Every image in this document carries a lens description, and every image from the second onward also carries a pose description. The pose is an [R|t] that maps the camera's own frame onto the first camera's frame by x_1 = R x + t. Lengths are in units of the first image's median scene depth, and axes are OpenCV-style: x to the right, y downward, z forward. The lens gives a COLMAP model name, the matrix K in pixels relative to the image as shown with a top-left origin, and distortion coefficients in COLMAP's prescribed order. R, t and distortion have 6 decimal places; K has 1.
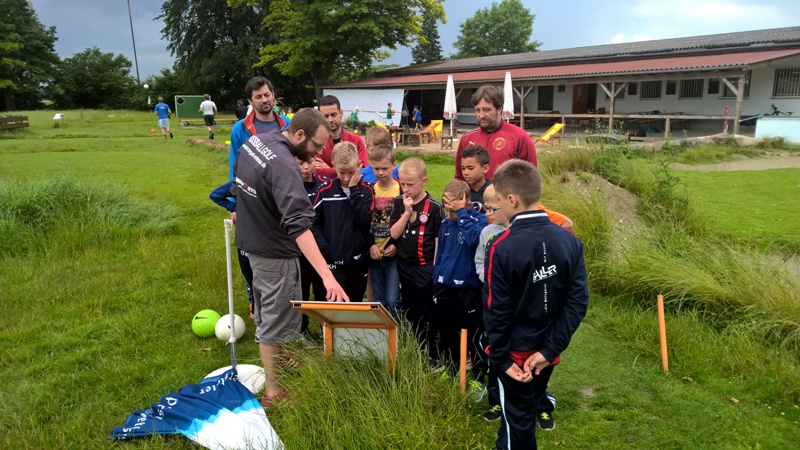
lens RADIAL K [[584.5, 0, 400.0], [0, 584.5, 225.0], [0, 0, 1]] dist [0.076004, -0.069178]
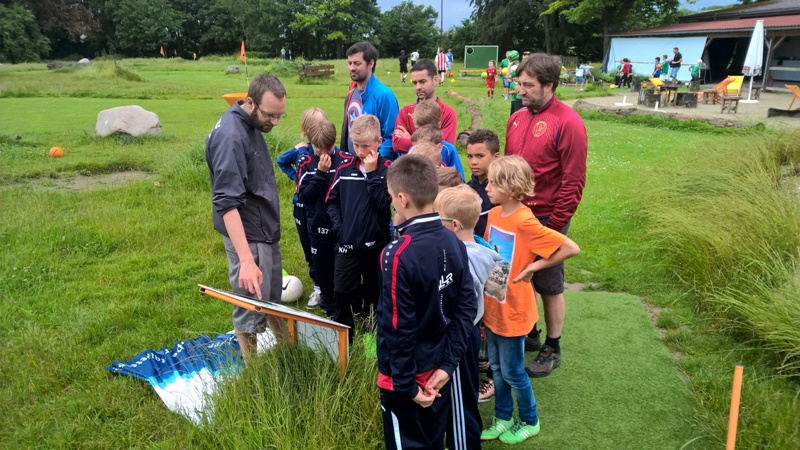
lens RADIAL K [[590.0, 0, 400.0], [0, 590.0, 225.0], [0, 0, 1]] dist [0.069411, -0.055289]
pose [[0.882644, 0.140775, -0.448466, 0.036178], [-0.104844, 0.989024, 0.104111, -0.006641], [0.458200, -0.044874, 0.887716, 0.016230]]
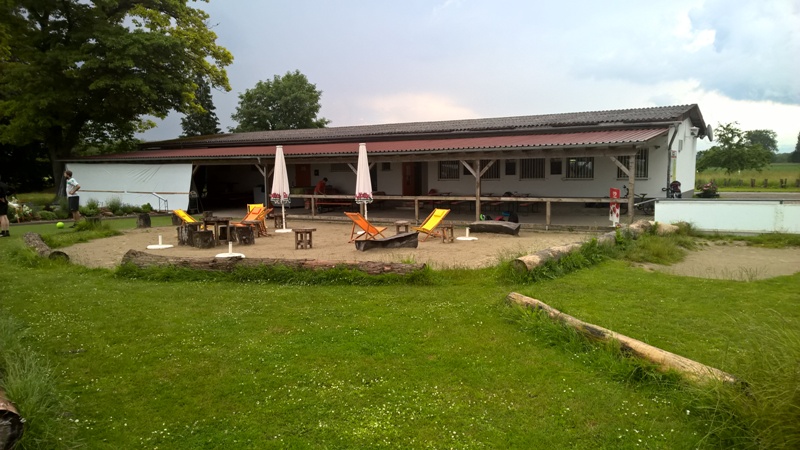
lens RADIAL K [[590.0, 0, 400.0], [0, 590.0, 225.0], [0, 0, 1]] dist [0.069411, -0.055289]
pose [[0.919374, -0.027066, 0.392451, -0.043070], [0.078696, 0.990118, -0.116071, -0.033609], [-0.385432, 0.137597, 0.912420, 0.161029]]
